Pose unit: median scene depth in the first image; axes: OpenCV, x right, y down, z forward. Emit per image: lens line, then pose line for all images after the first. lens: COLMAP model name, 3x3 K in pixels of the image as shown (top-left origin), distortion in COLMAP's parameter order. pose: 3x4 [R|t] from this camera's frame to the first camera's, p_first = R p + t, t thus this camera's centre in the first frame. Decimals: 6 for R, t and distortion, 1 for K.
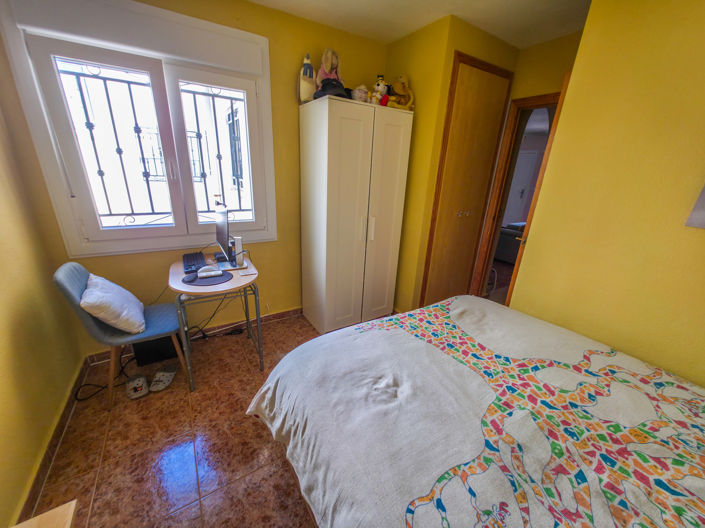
lens RADIAL K [[281.7, 0, 351.6], [0, 281.7, 266.4], [0, 0, 1]] dist [-0.002384, -0.000010]
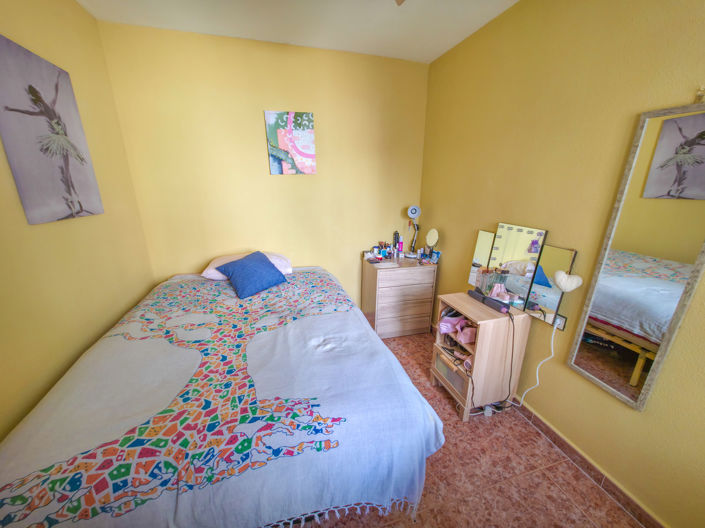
lens RADIAL K [[281.7, 0, 351.4], [0, 281.7, 268.5], [0, 0, 1]] dist [-0.002384, -0.000010]
pose [[-0.962581, -0.125482, 0.240190, -0.254693], [0.044225, 0.801712, 0.596072, -0.632830], [-0.267359, 0.584390, -0.766164, 1.706159]]
